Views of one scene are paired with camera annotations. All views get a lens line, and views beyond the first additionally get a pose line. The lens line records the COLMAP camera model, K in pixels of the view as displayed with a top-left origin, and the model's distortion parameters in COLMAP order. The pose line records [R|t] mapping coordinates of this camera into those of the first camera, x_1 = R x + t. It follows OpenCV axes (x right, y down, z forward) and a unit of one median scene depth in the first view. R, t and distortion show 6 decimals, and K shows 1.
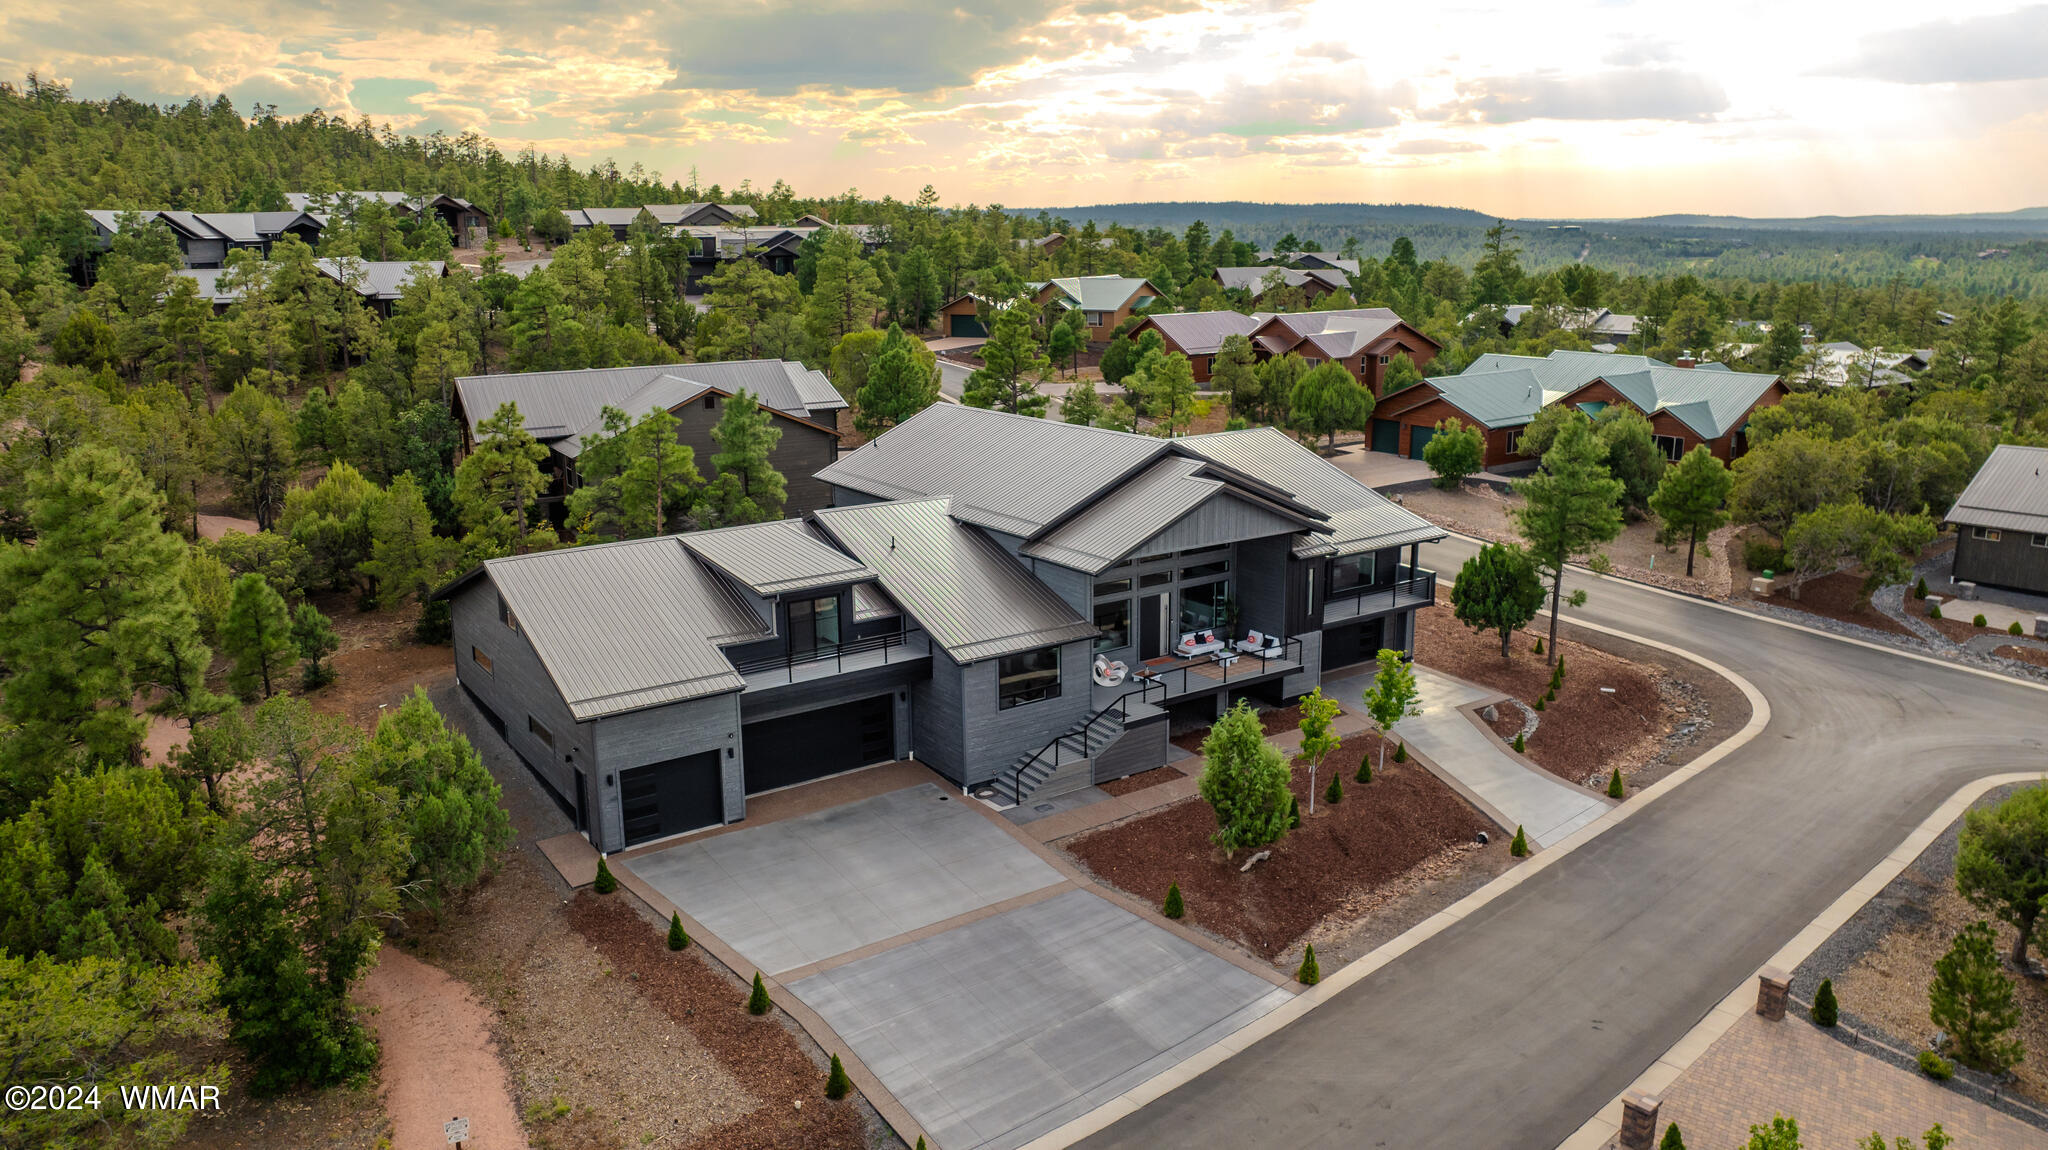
lens RADIAL K [[1407.7, 0, 1024.0], [0, 1407.7, 575.0], [0, 0, 1]] dist [-0.001063, -0.000618]
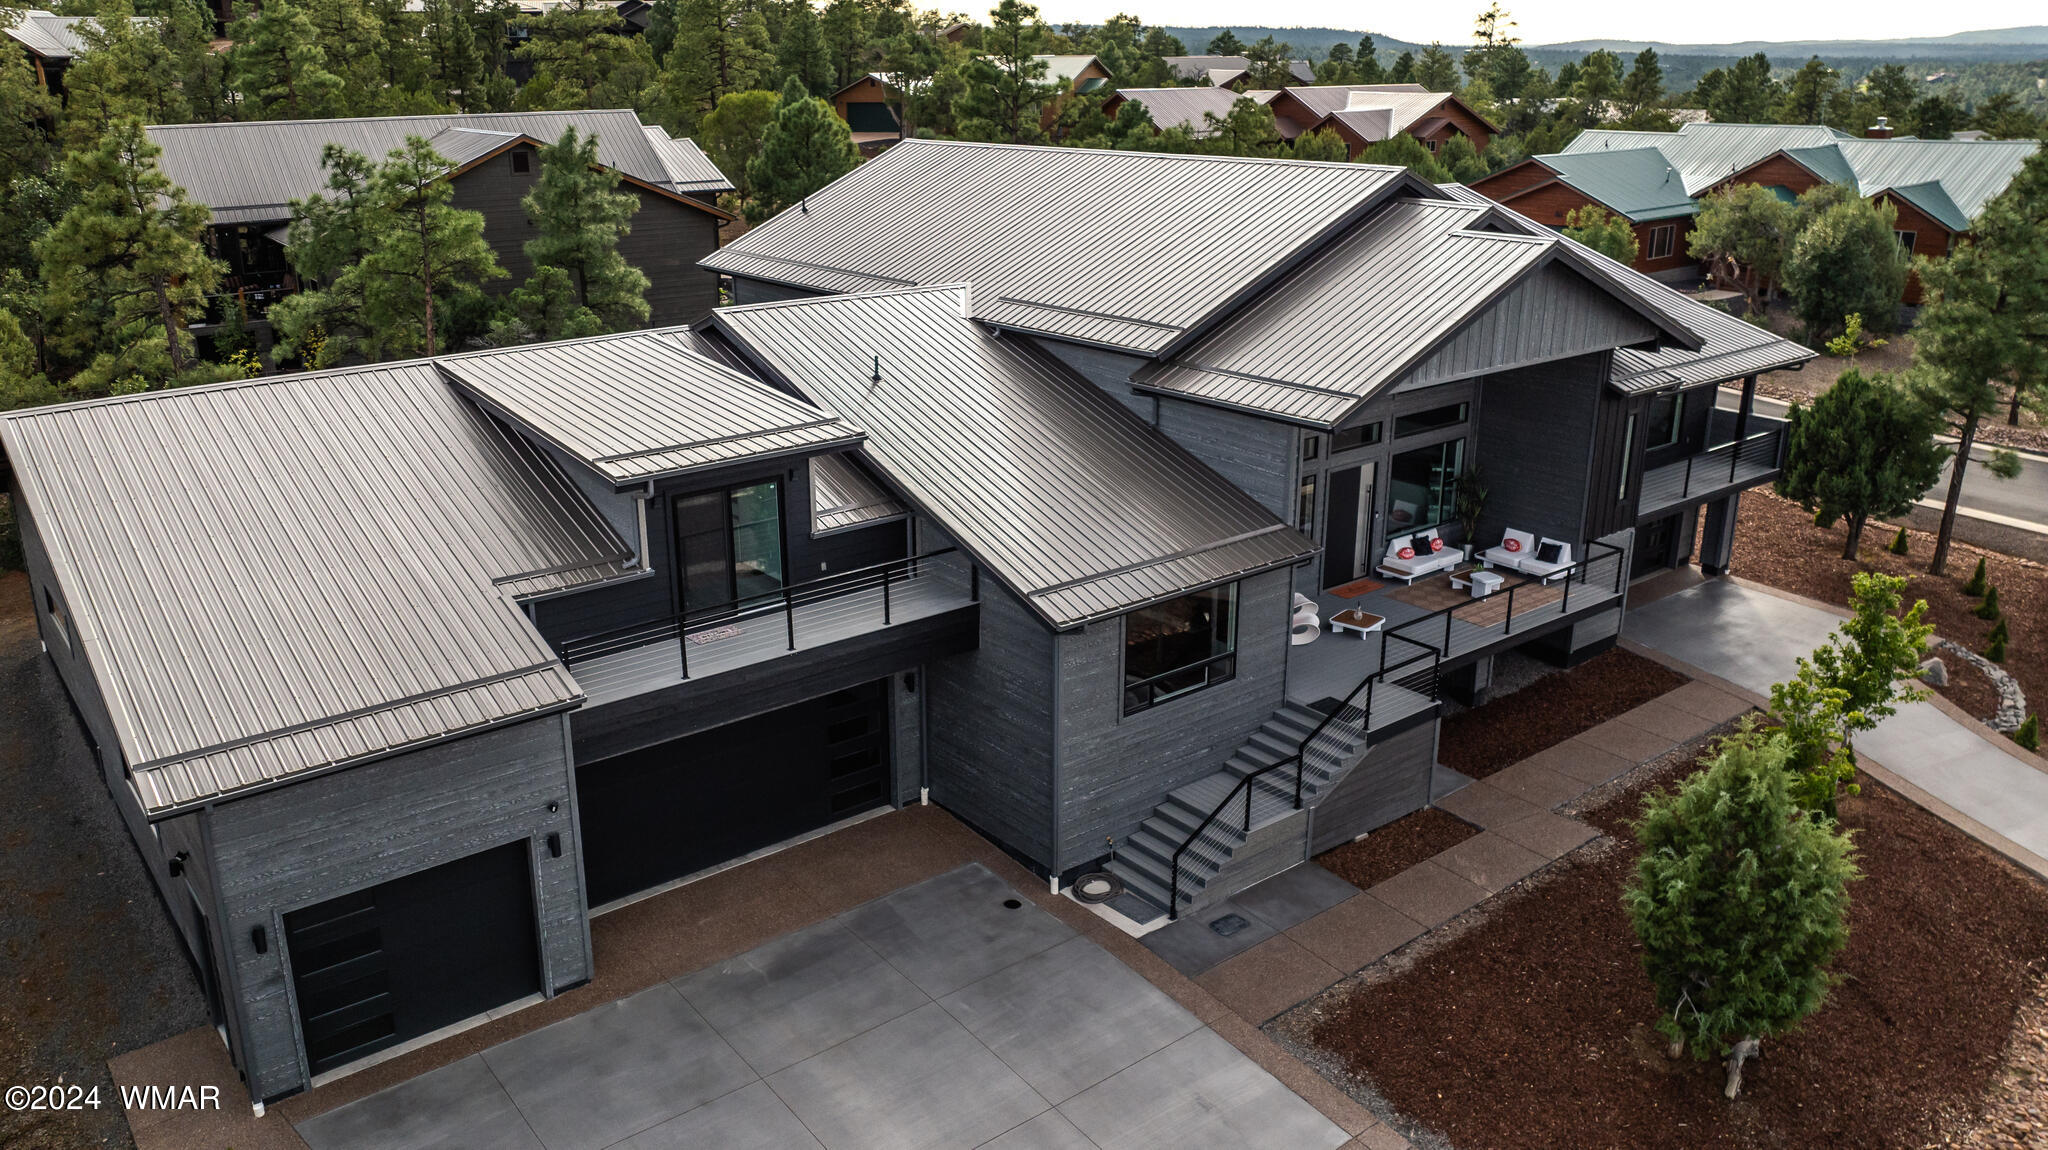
lens RADIAL K [[1538.6, 0, 977.8], [0, 1538.6, 570.3], [0, 0, 1]] dist [-0.016915, -0.001750]
pose [[0.998813, -0.014475, 0.046506, -0.086292], [0.010335, 0.996061, 0.088062, 0.000326], [-0.047597, -0.087476, 0.995029, 0.465167]]
